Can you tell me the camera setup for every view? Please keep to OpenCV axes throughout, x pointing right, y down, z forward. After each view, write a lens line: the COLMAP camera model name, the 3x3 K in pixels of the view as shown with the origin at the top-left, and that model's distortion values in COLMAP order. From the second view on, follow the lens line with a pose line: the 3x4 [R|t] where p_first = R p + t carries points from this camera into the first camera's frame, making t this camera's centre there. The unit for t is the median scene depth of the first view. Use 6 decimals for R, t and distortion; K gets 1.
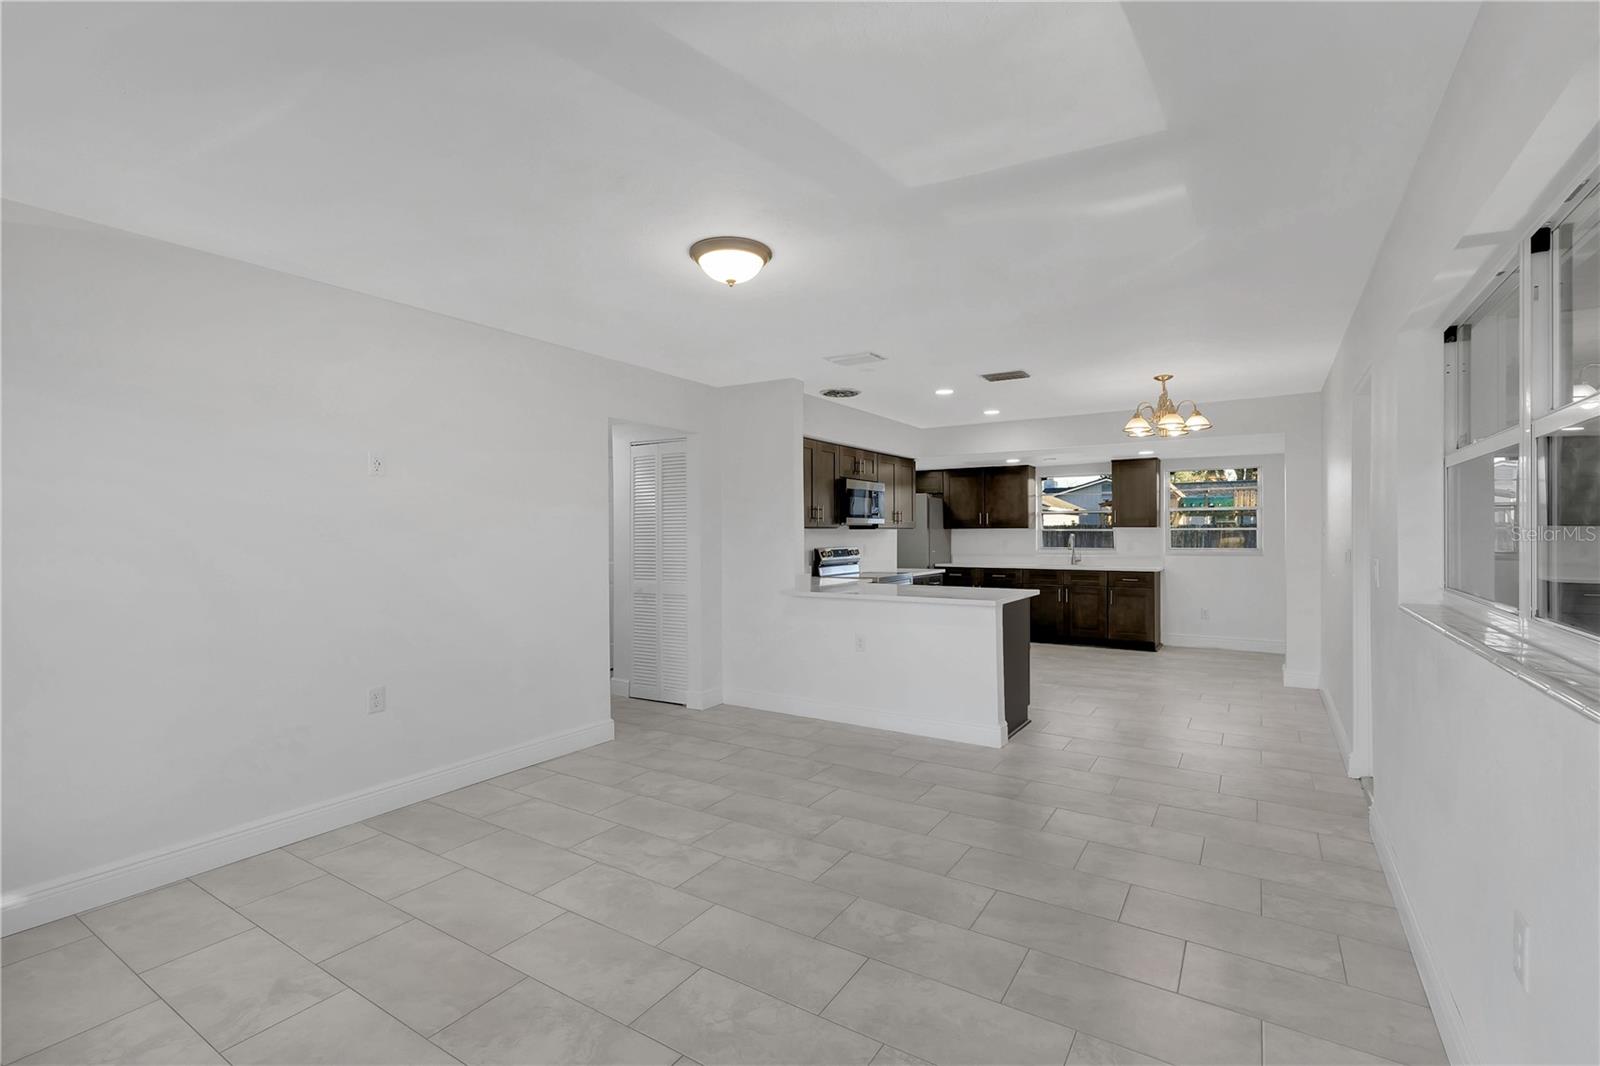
lens RADIAL K [[699.4, 0, 805.8], [0, 699.4, 526.0], [0, 0, 1]] dist [0.001396, 0.000170]
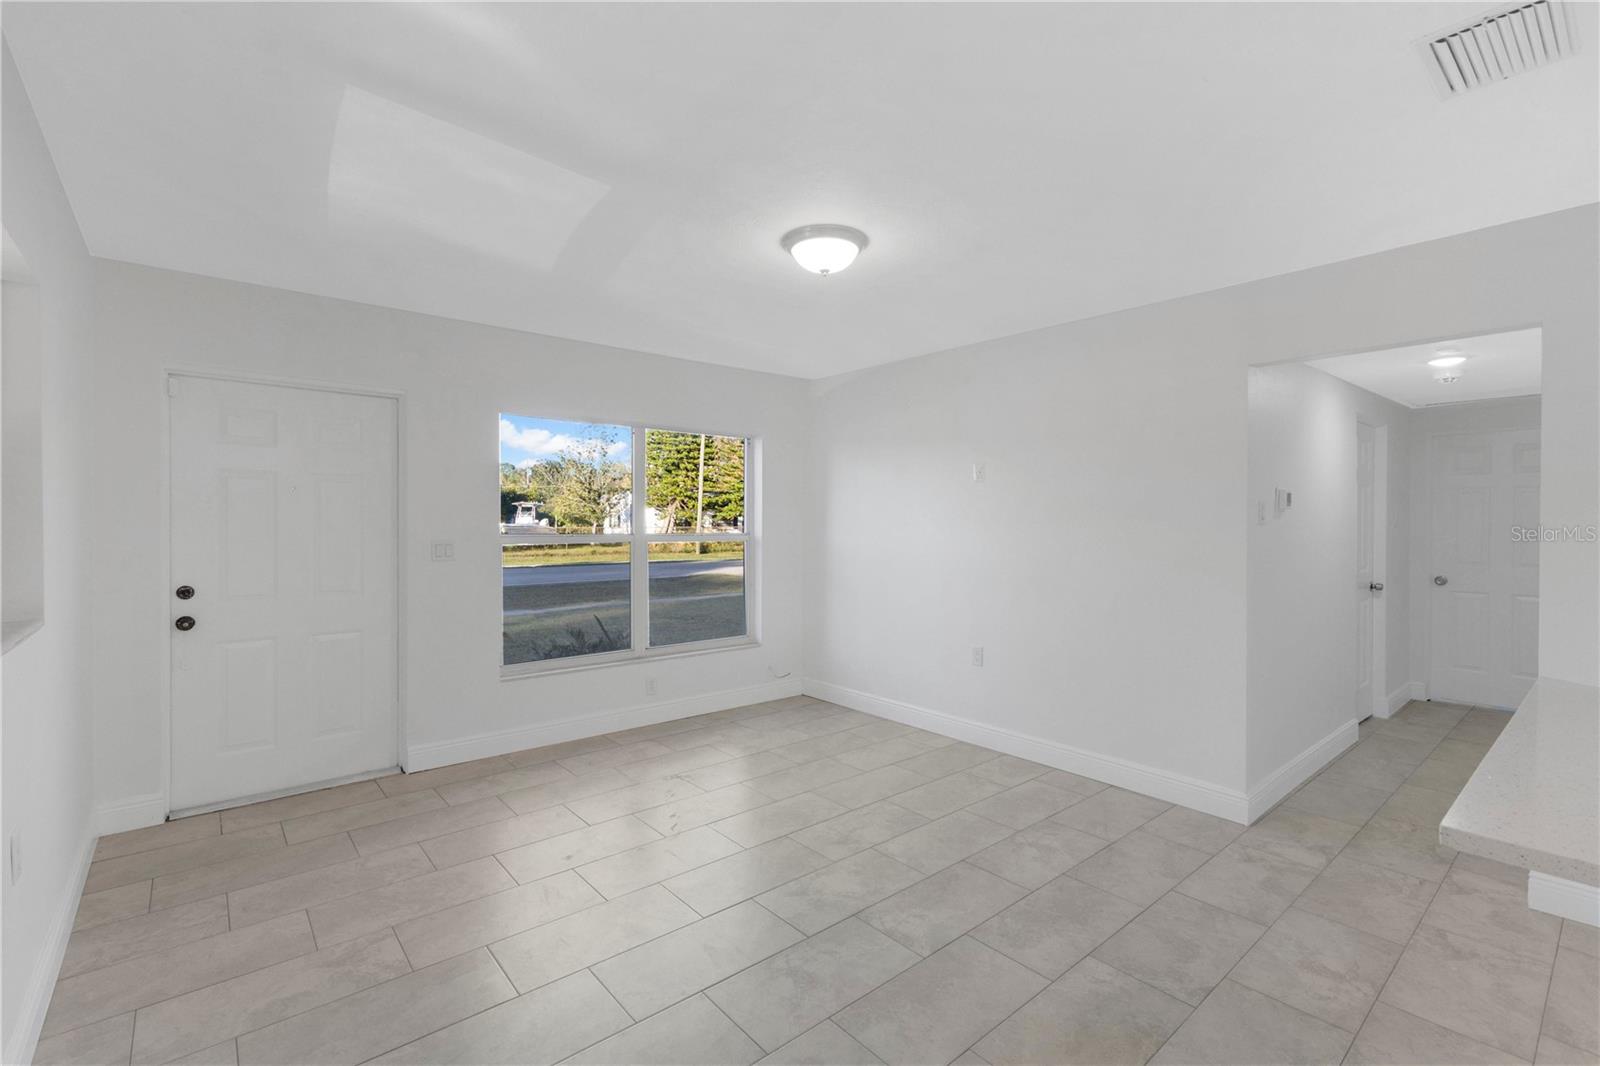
lens RADIAL K [[699.4, 0, 805.8], [0, 699.4, 526.0], [0, 0, 1]] dist [0.001396, 0.000170]
pose [[-0.279533, 0.009849, -0.960085, 0.654717], [0.003342, 0.999951, 0.009285, -0.002335], [0.960130, -0.000613, -0.279553, 0.979096]]
